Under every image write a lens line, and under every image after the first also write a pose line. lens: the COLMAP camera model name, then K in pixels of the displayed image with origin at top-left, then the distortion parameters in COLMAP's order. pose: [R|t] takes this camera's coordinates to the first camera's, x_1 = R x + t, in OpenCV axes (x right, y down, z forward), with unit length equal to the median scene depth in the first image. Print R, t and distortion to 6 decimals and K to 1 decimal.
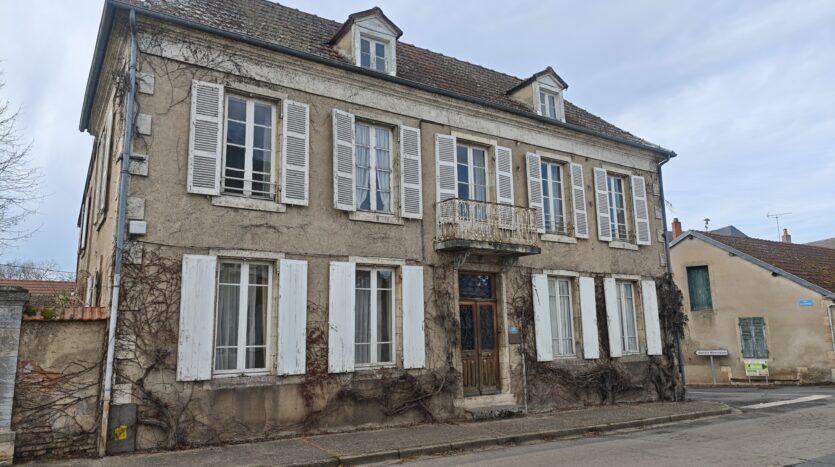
lens RADIAL K [[559.6, 0, 416.0], [0, 559.6, 234.5], [0, 0, 1]] dist [0.028765, -0.000109]
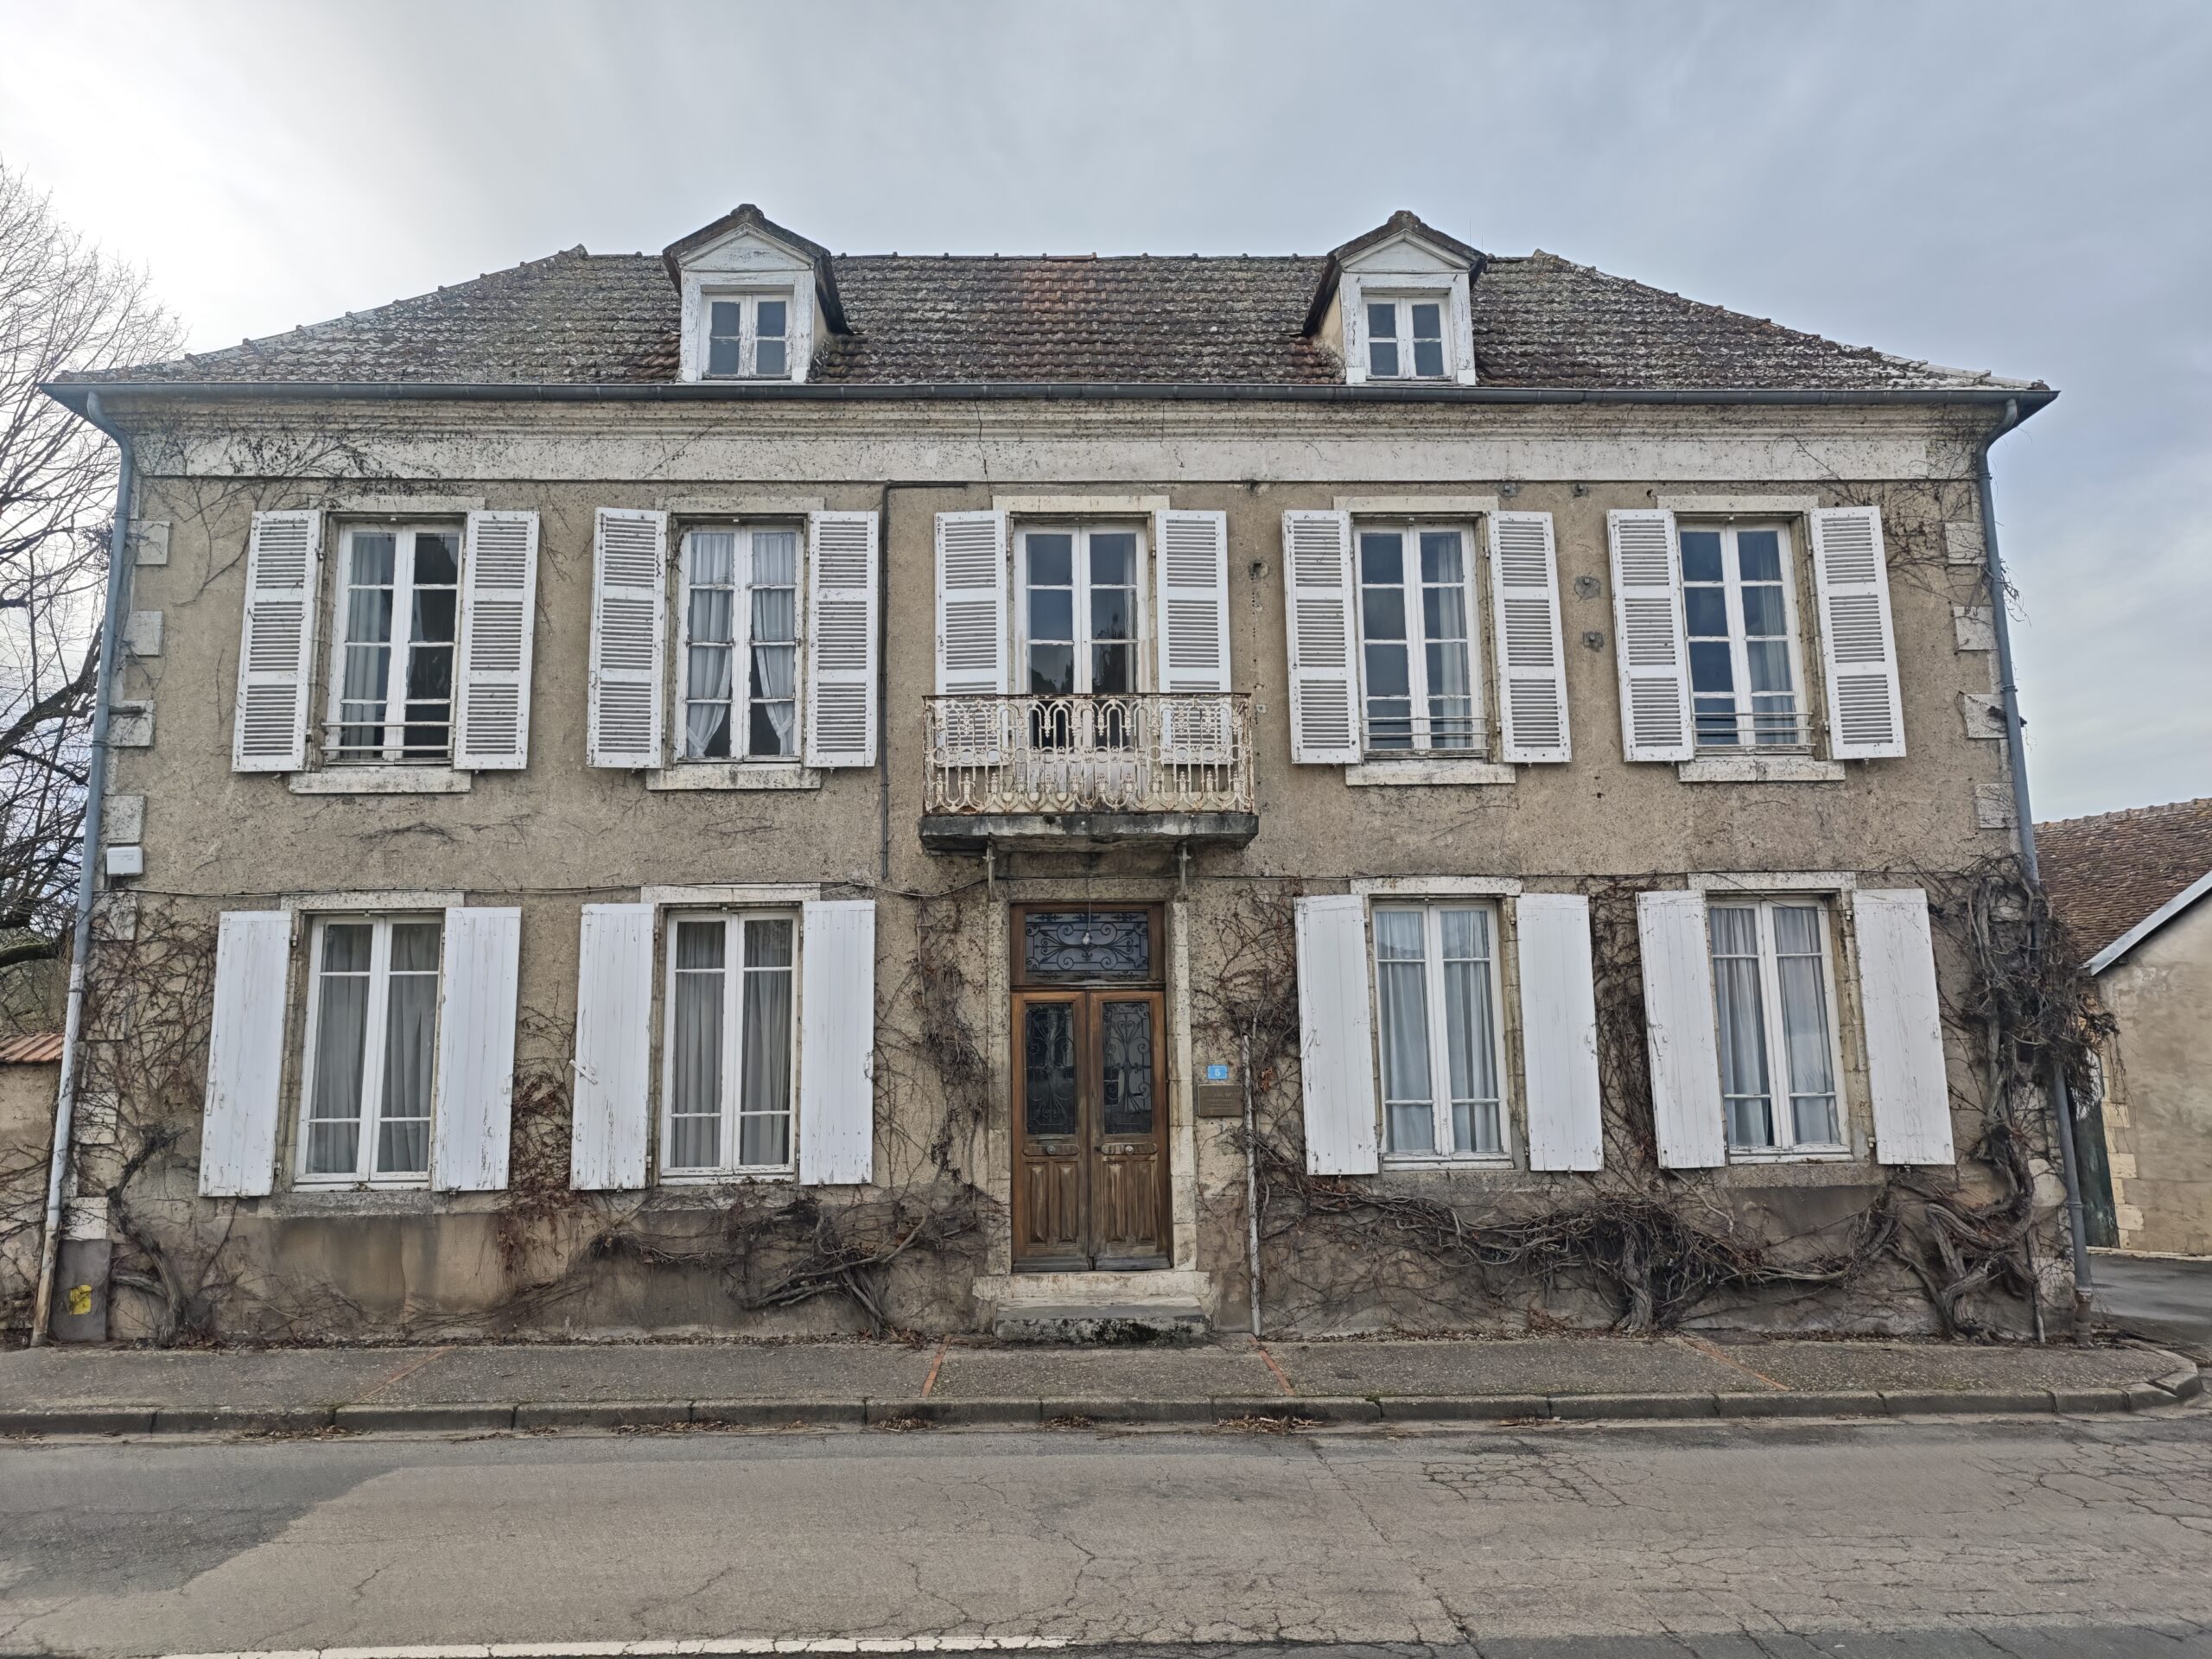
lens RADIAL K [[1480.6, 0, 1104.7], [0, 1480.6, 841.6], [0, 0, 1]] dist [0.024434, -0.006757]
pose [[0.858403, -0.075440, -0.507398, 0.627338], [0.090813, 0.995852, 0.005572, 0.028931], [0.504873, -0.050862, 0.861694, 0.269325]]
